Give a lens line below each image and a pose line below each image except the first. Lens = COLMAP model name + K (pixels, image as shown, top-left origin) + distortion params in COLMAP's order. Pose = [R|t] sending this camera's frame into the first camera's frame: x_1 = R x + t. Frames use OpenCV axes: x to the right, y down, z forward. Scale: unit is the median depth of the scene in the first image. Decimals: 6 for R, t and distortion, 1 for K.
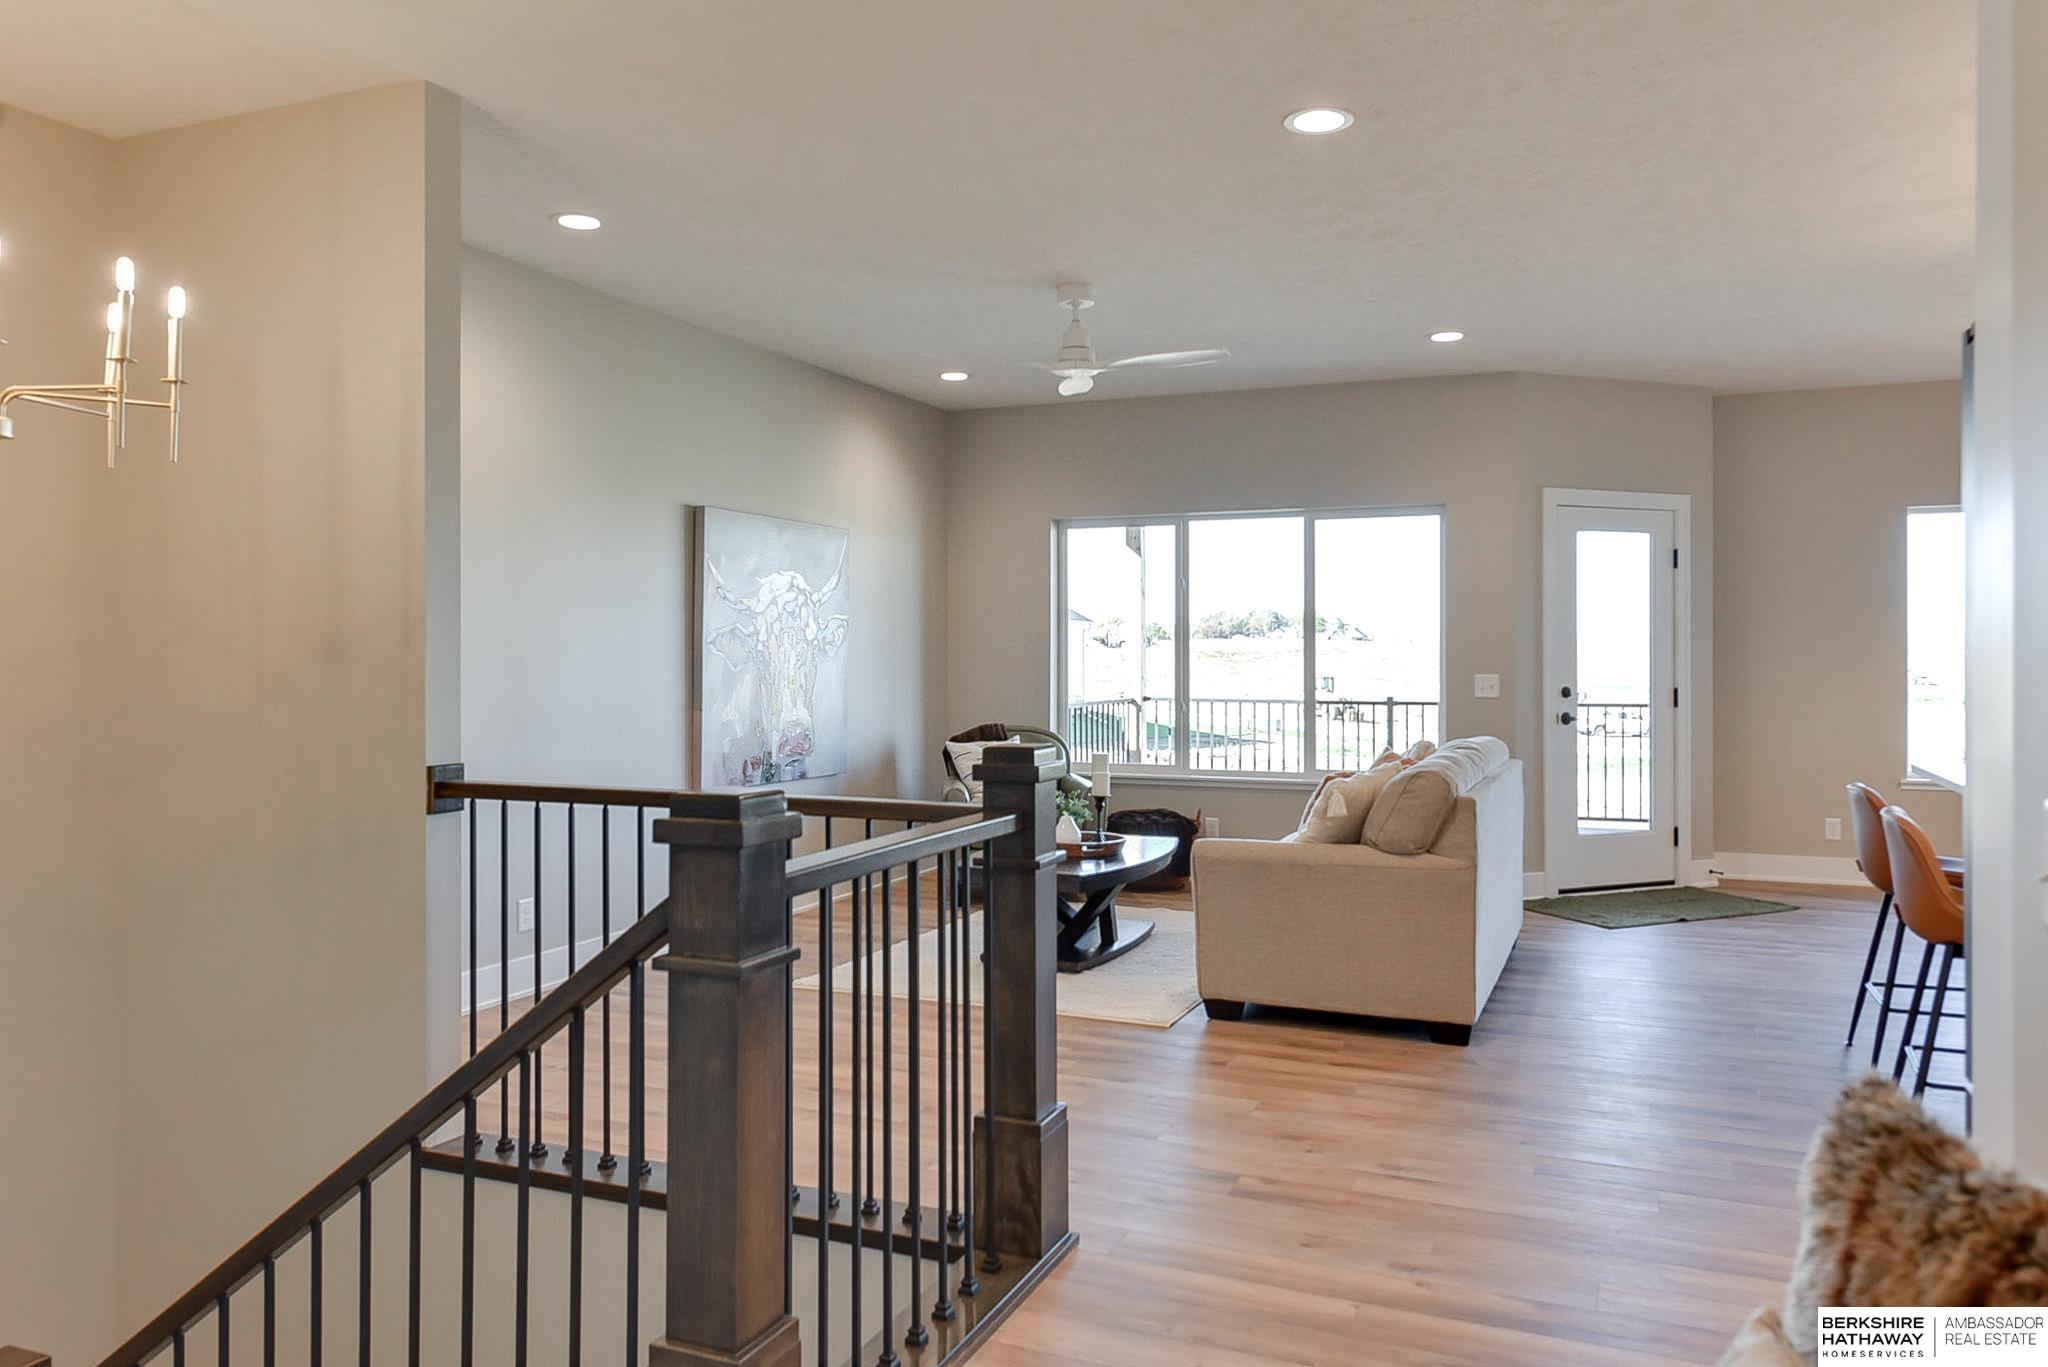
lens RADIAL K [[1432.0, 0, 1030.8], [0, 1432.0, 649.2], [0, 0, 1]] dist [0.000916, -0.002225]
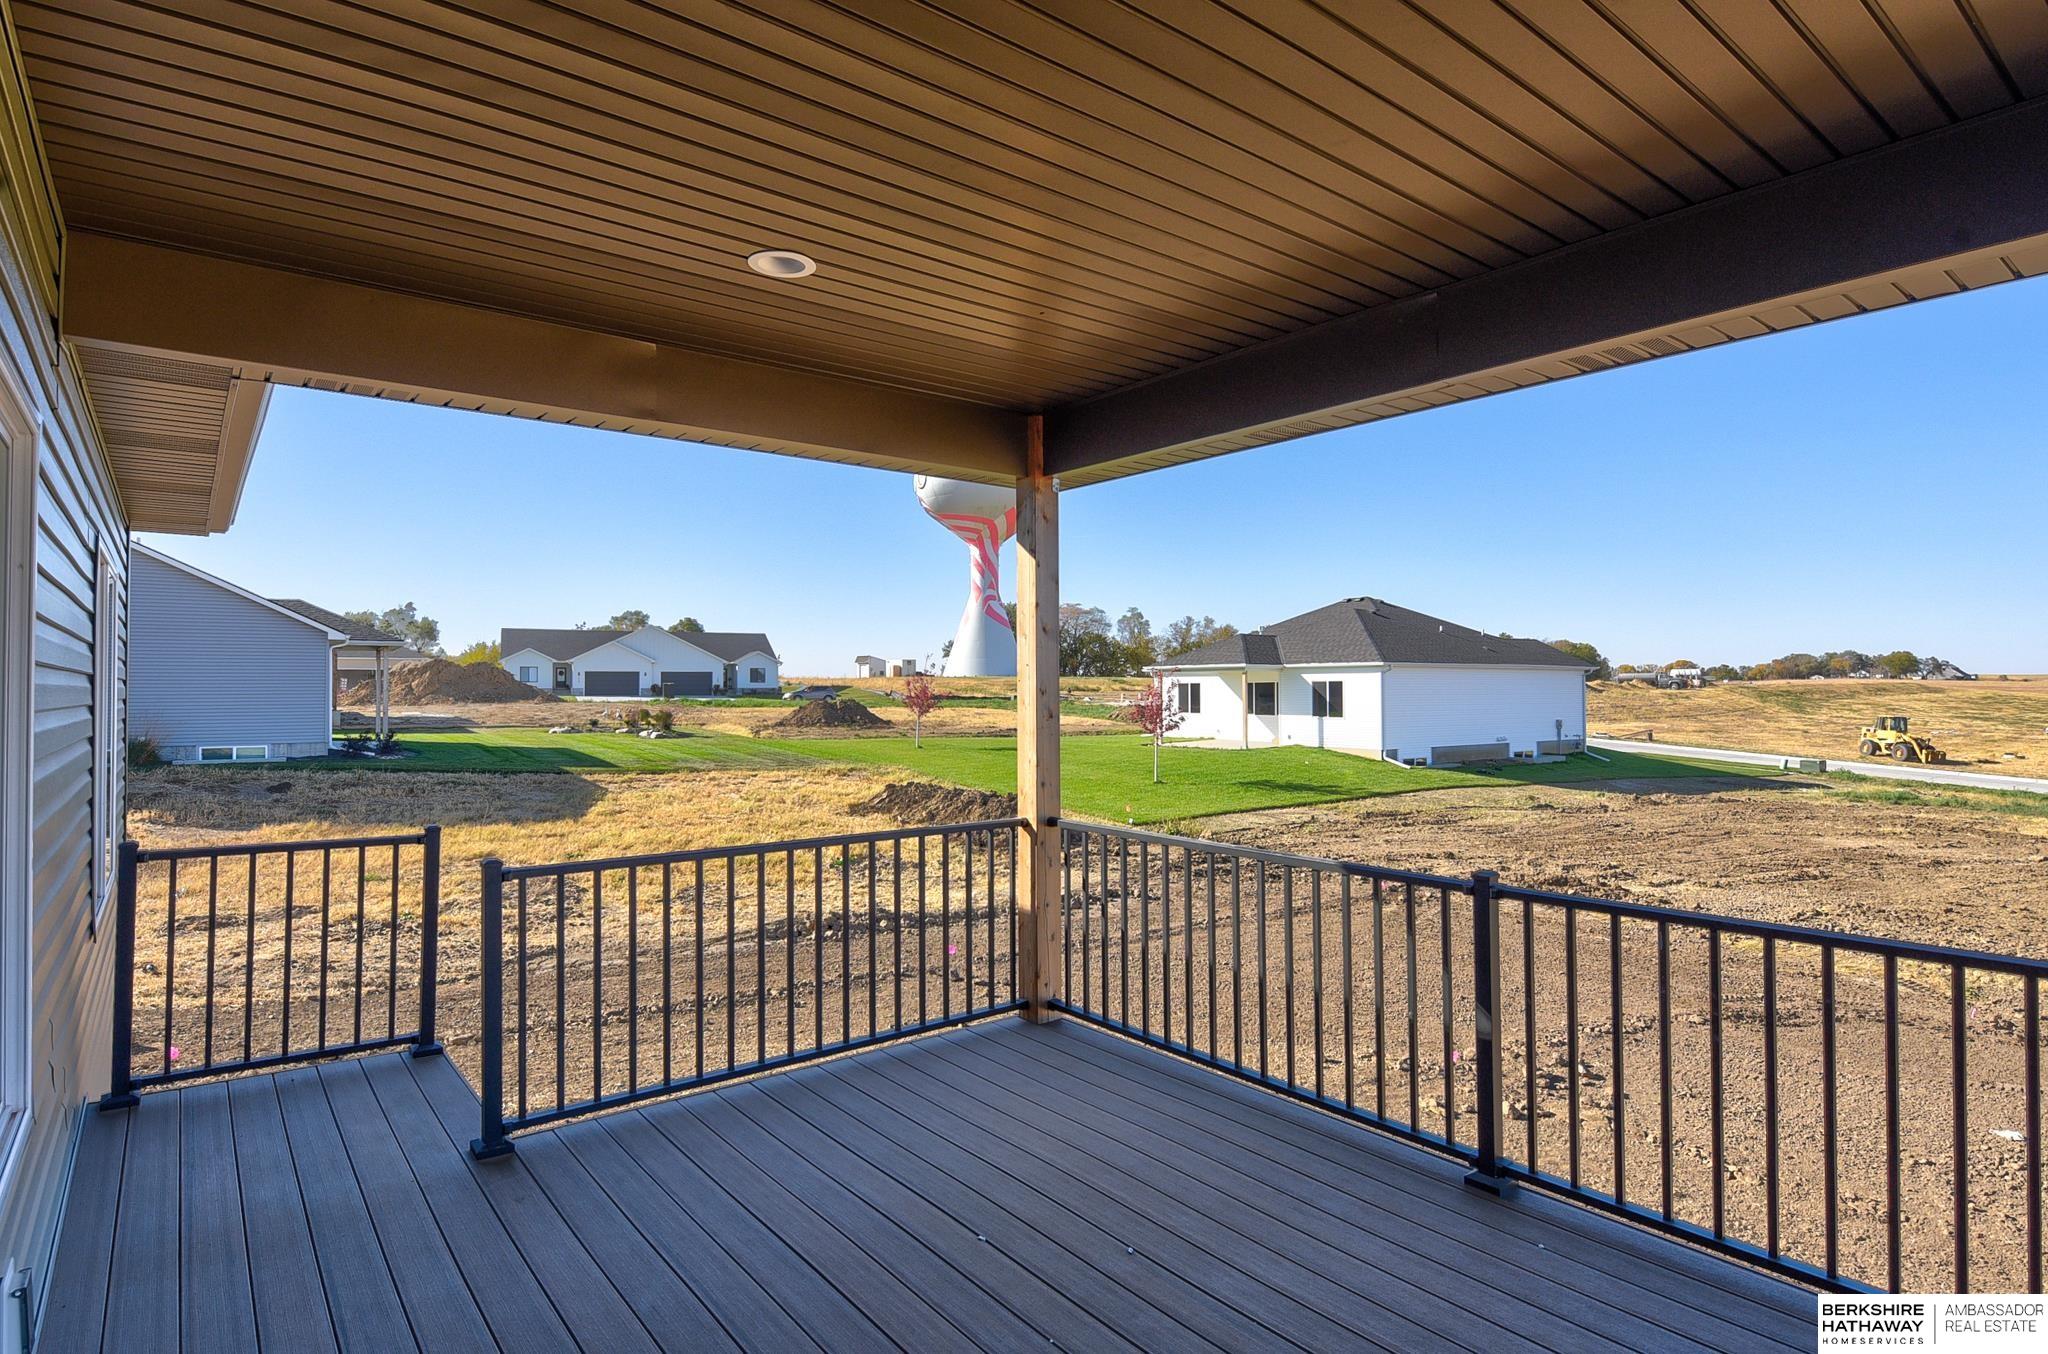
lens RADIAL K [[1018.6, 0, 955.6], [0, 1018.6, 677.4], [0, 0, 1]] dist [0.001498, 0.000181]
pose [[0.851575, -0.006671, -0.524190, 0.427927], [0.000822, 0.999935, -0.011390, -0.027004], [0.524232, 0.009268, 0.851525, 1.072708]]
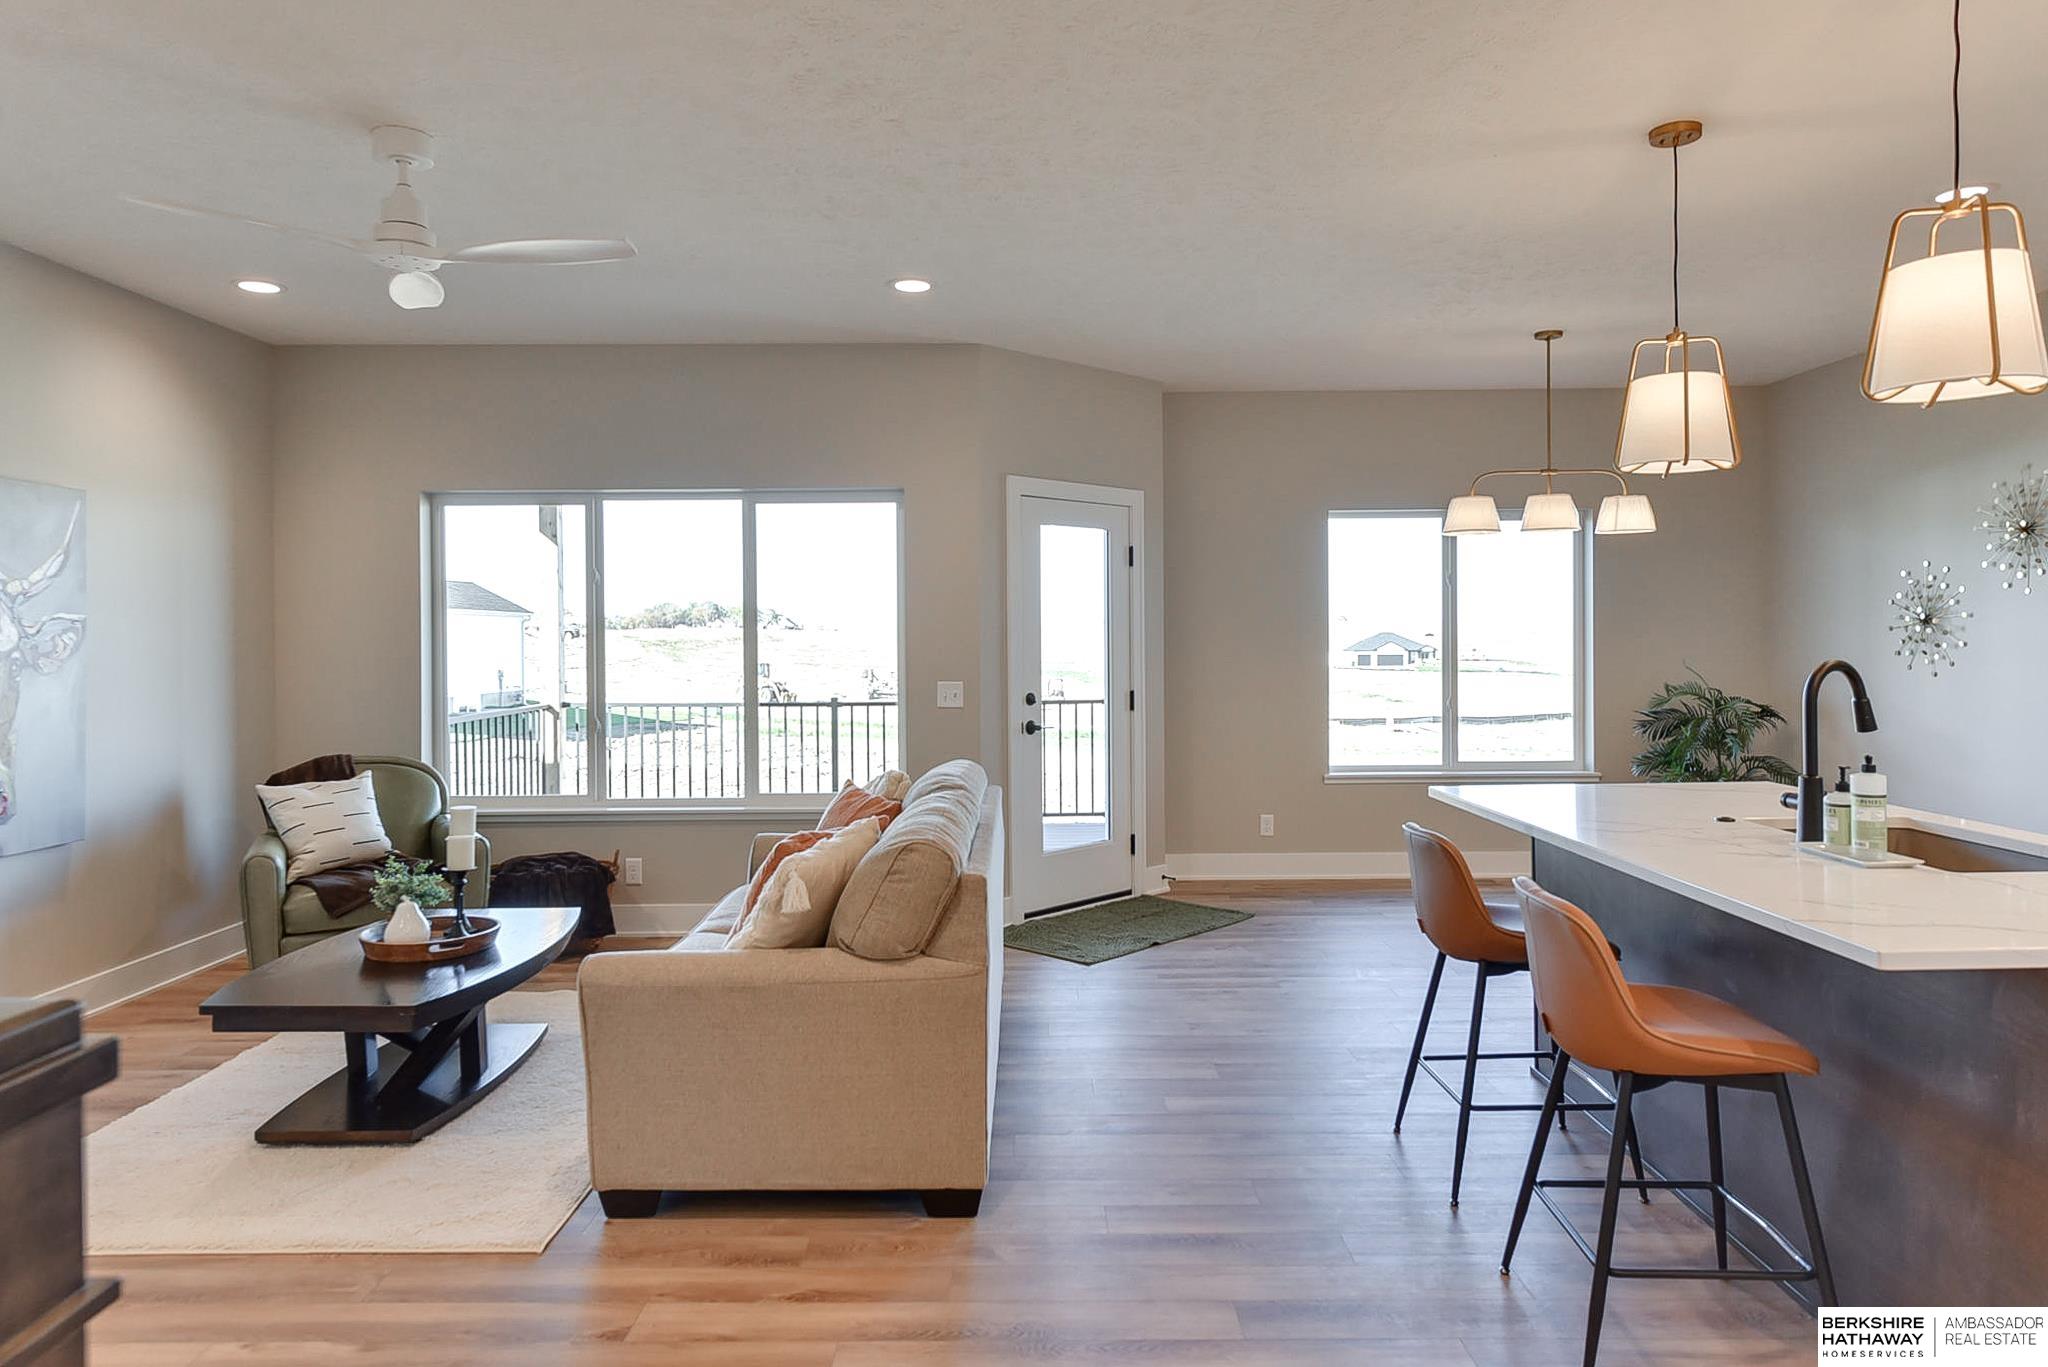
lens RADIAL K [[1280.0, 0, 1024.6], [0, 1280.0, 648.3], [0, 0, 1]] dist [0.003329, 0.000639]
pose [[0.918751, -0.008639, 0.394743, 0.048259], [0.005246, 0.999939, 0.009672, -0.011164], [-0.394803, -0.006815, 0.918741, 0.259365]]
